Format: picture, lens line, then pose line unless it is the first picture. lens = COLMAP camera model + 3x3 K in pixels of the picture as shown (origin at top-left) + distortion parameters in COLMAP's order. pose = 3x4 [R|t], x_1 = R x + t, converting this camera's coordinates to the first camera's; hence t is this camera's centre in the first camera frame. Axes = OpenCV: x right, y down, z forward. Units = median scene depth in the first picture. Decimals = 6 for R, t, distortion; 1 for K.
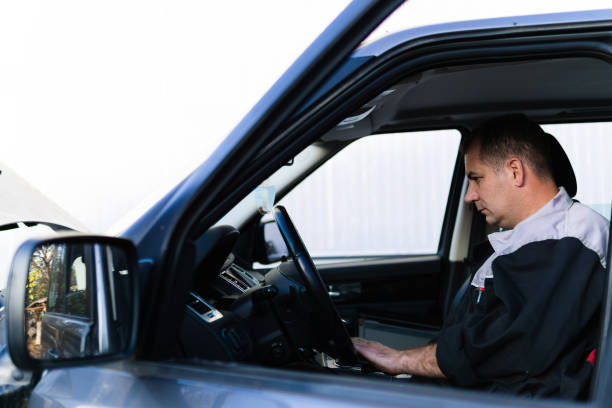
lens RADIAL K [[776.3, 0, 306.6], [0, 776.3, 203.9], [0, 0, 1]] dist [0.046668, 0.000000]
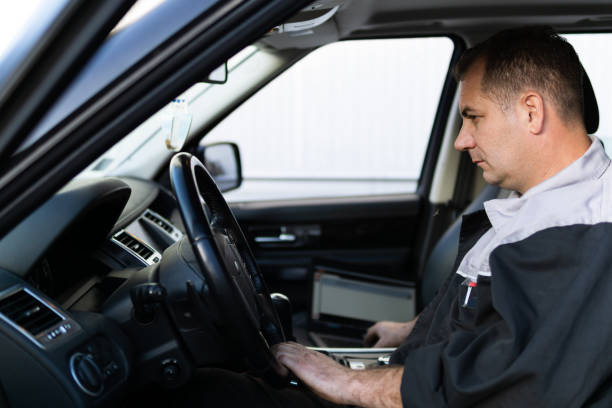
lens RADIAL K [[776.3, 0, 305.9], [0, 776.3, 210.8], [0, 0, 1]] dist [0.046668, 0.000000]
pose [[0.999298, 0.029897, 0.022570, 0.057591], [-0.032805, 0.989324, 0.141994, -0.047313], [-0.018084, -0.142635, 0.989610, 0.316745]]
